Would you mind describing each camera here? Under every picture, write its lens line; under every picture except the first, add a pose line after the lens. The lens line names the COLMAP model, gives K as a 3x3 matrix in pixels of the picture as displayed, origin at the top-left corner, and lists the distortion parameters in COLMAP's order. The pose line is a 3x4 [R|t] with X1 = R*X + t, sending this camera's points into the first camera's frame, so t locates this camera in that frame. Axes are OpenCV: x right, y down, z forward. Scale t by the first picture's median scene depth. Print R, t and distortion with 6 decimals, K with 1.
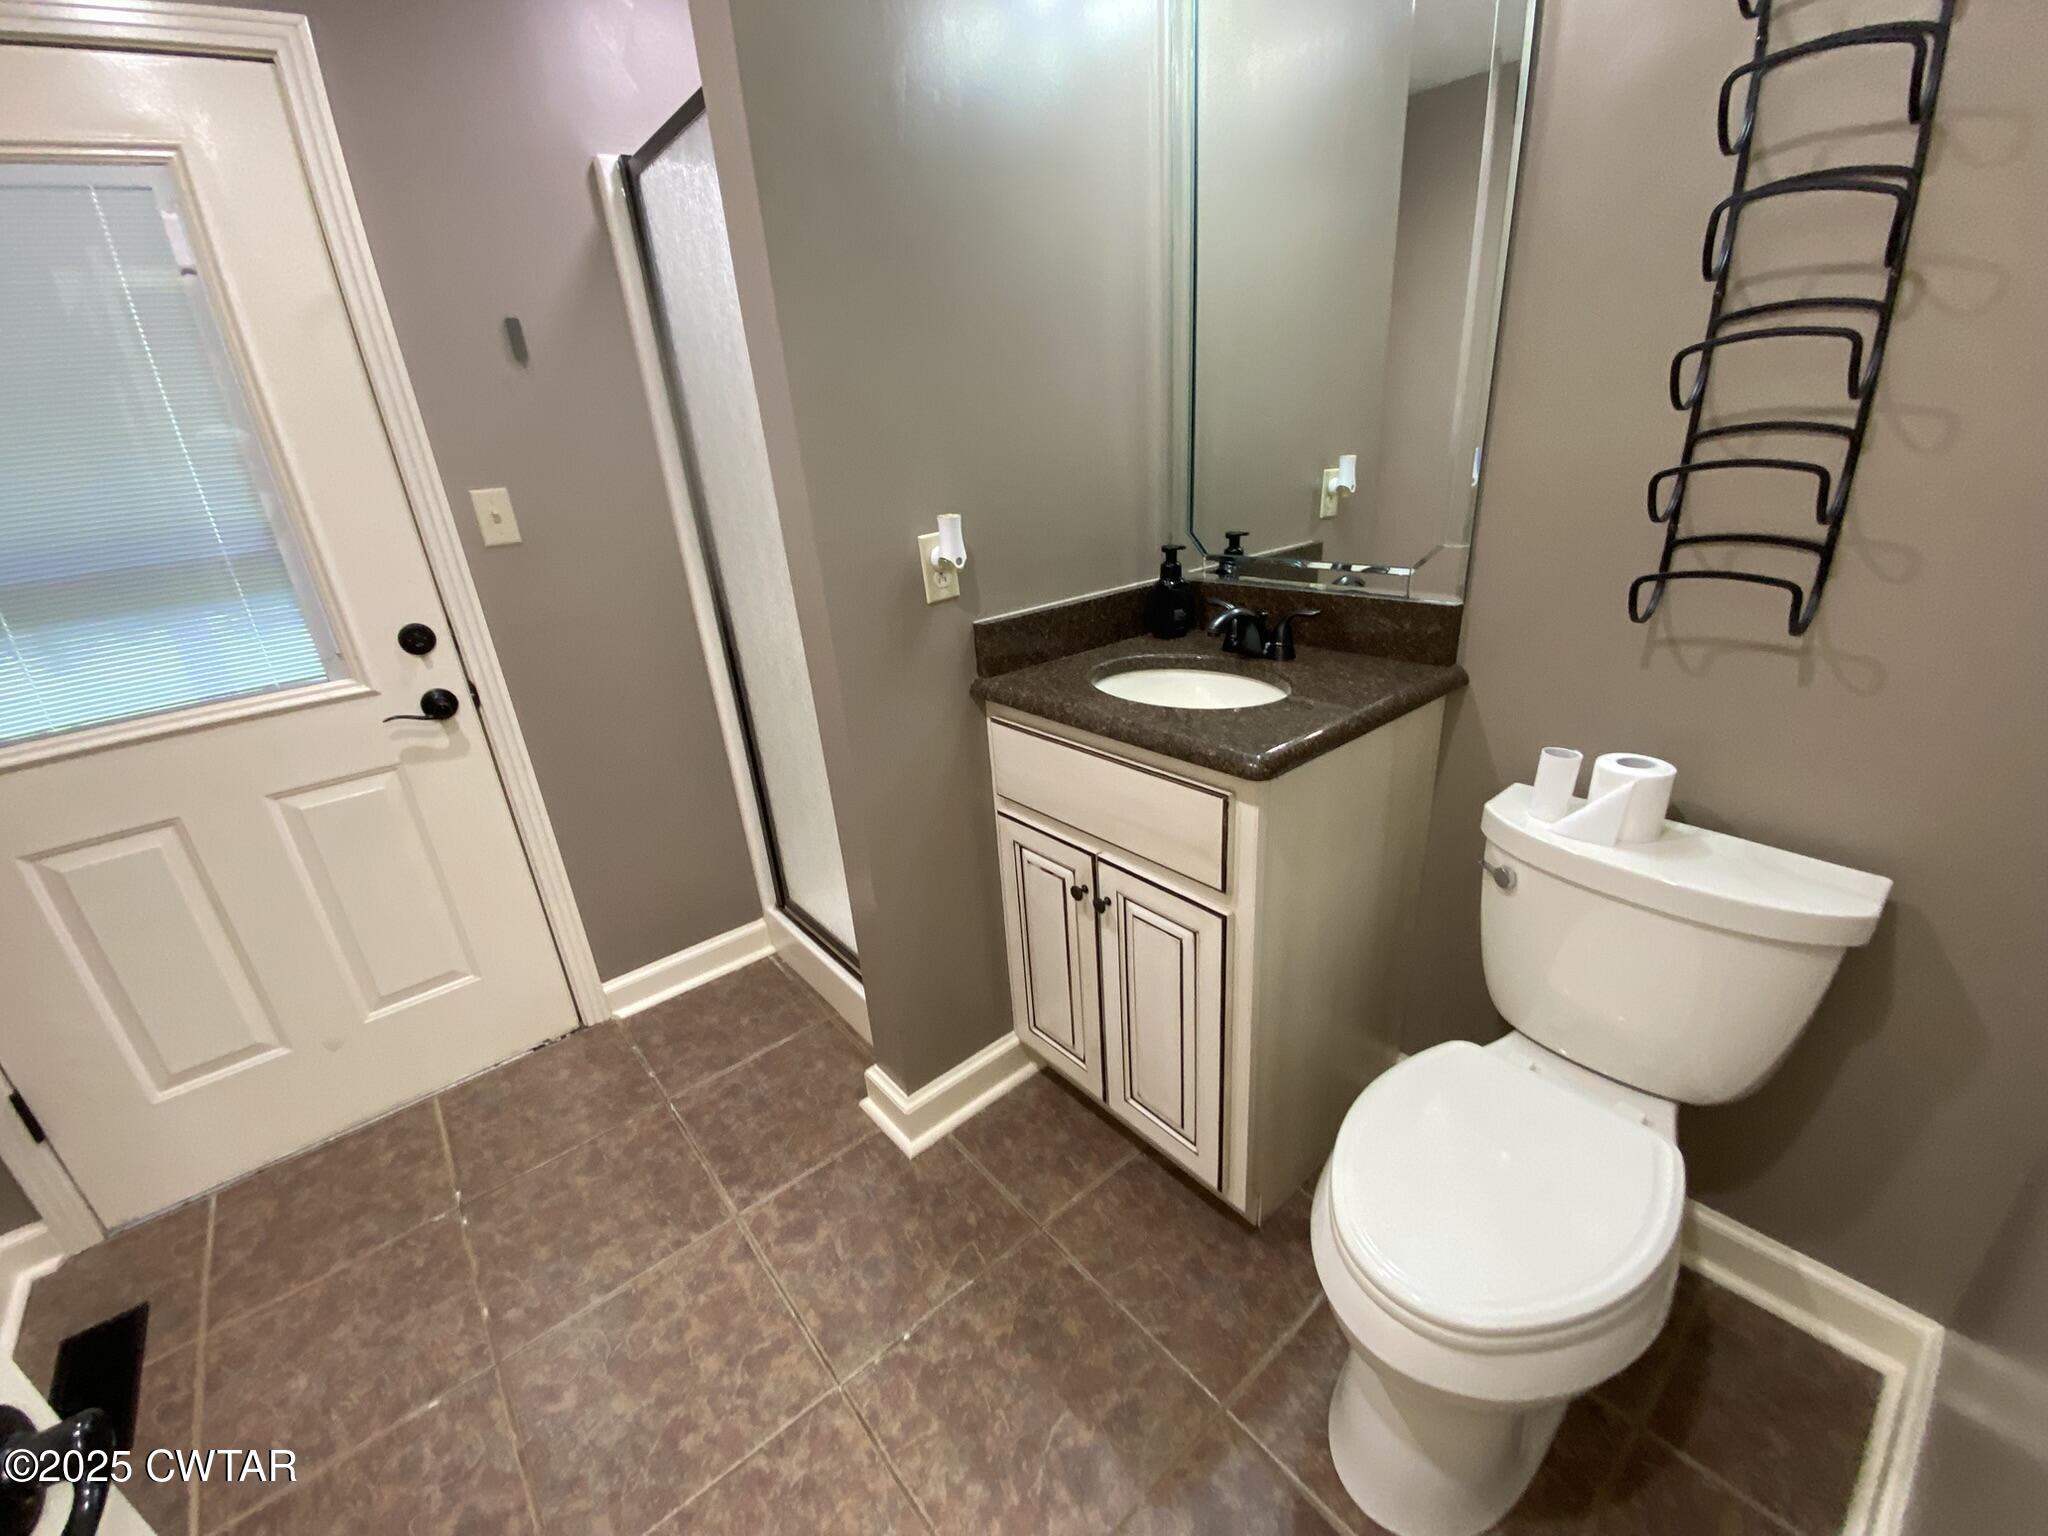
lens RADIAL K [[838.5, 0, 1010.5], [0, 838.5, 765.2], [0, 0, 1]] dist [0.024045, -0.021591]
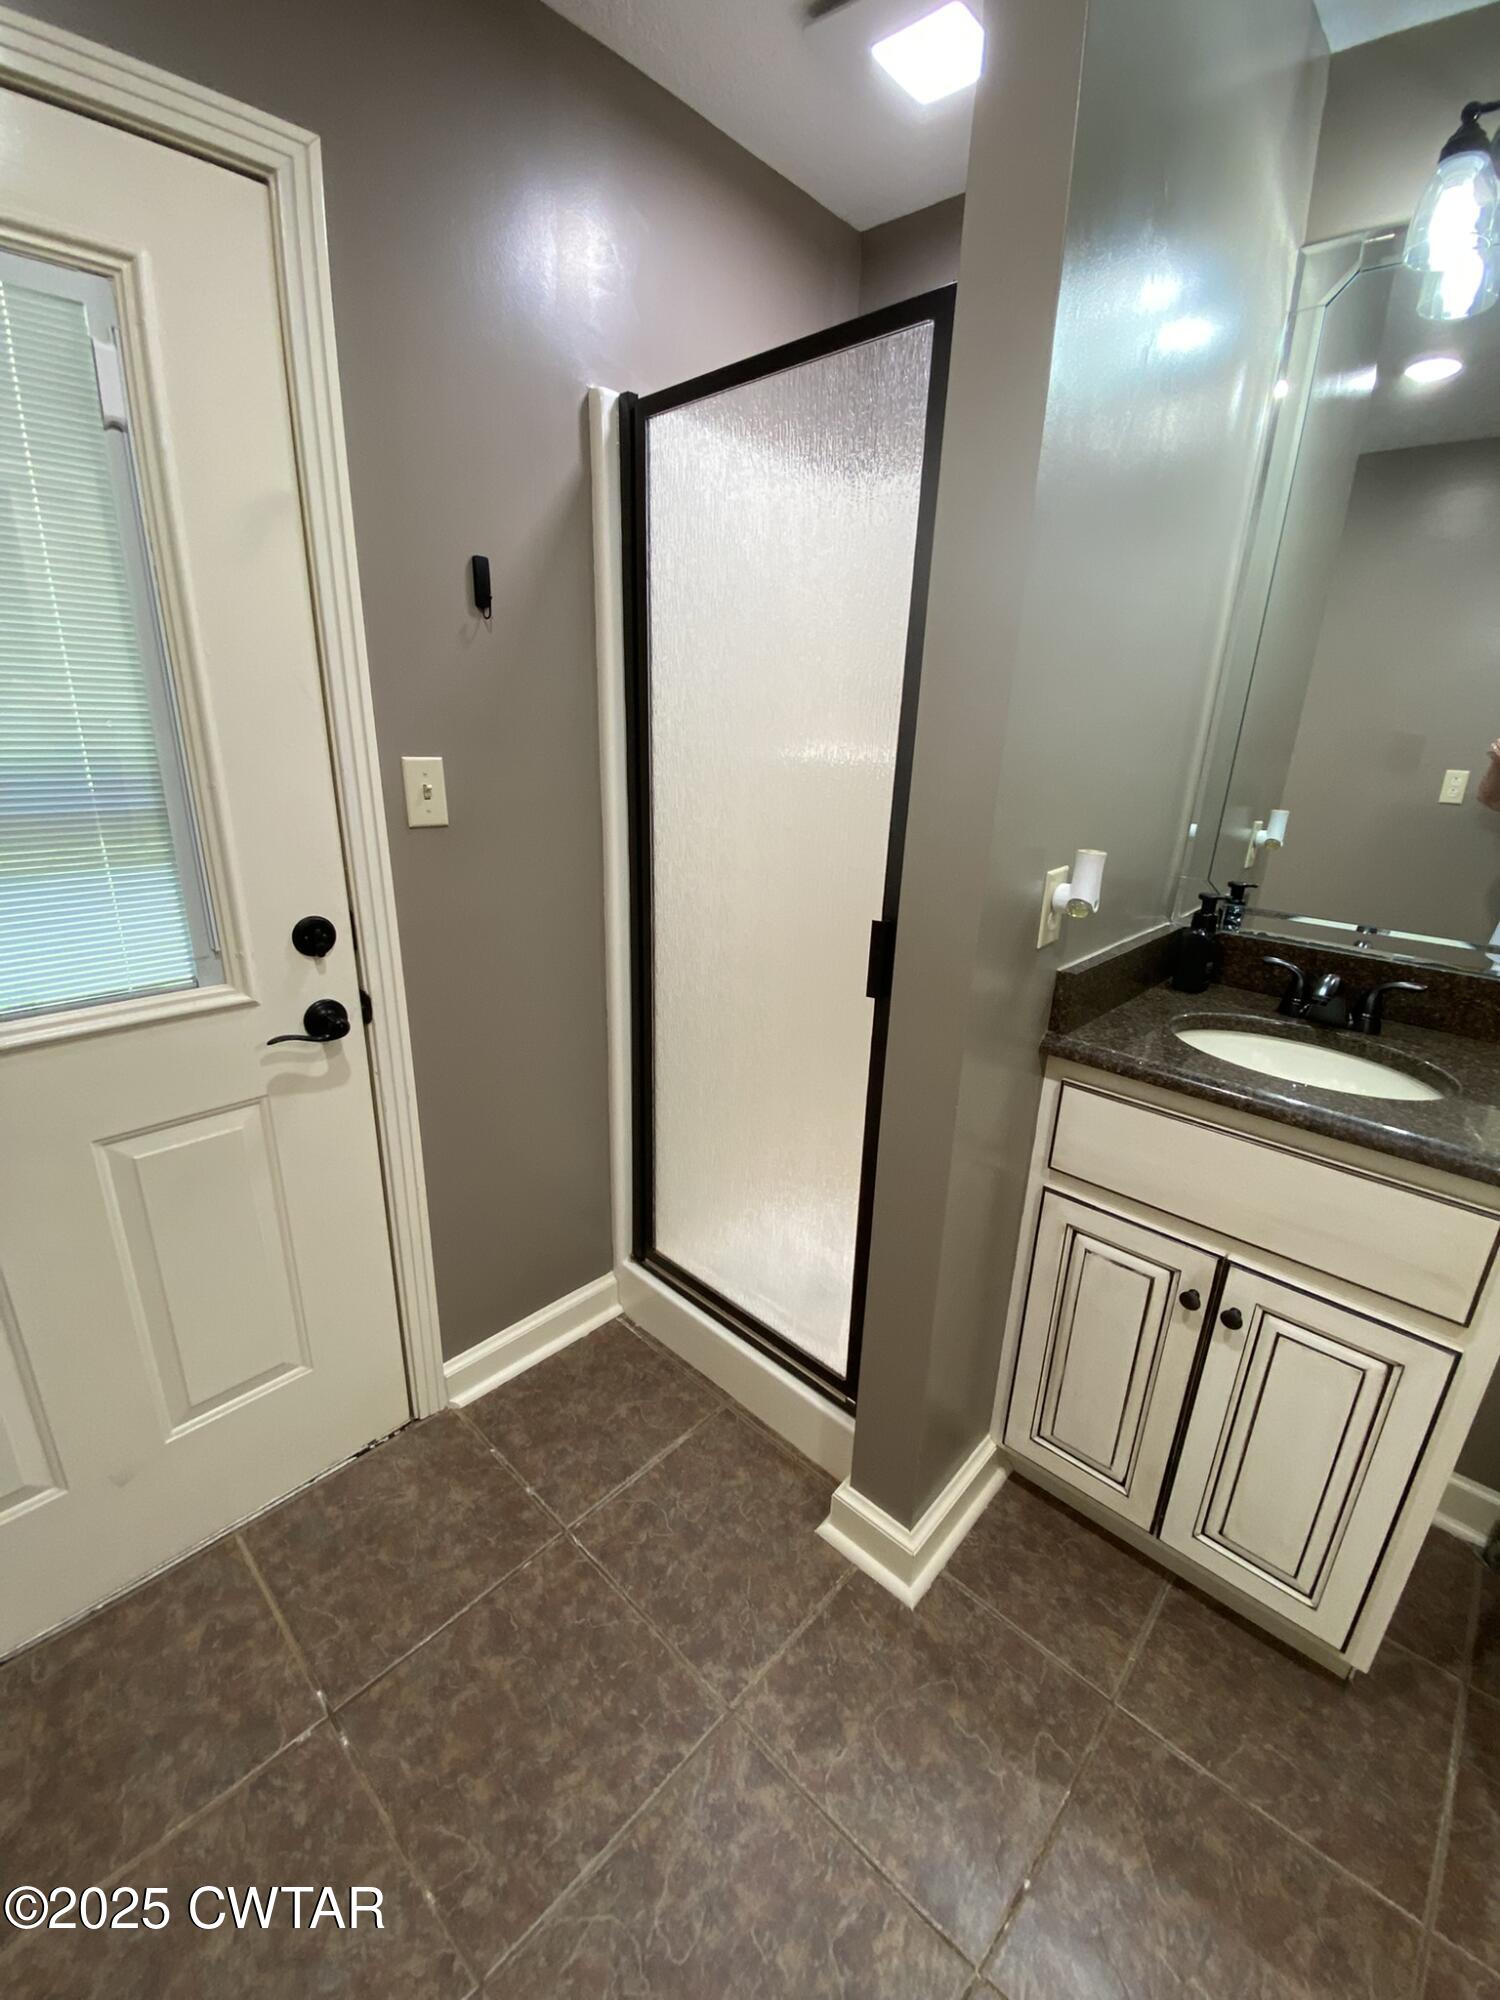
lens RADIAL K [[817.3, 0, 742.6], [0, 817.3, 993.2], [0, 0, 1]] dist [0.018622, -0.019227]
pose [[0.984982, 0.059002, 0.162265, -0.444739], [-0.047579, 0.996167, -0.073406, -0.062679], [-0.165974, 0.064583, 0.984013, 0.203133]]
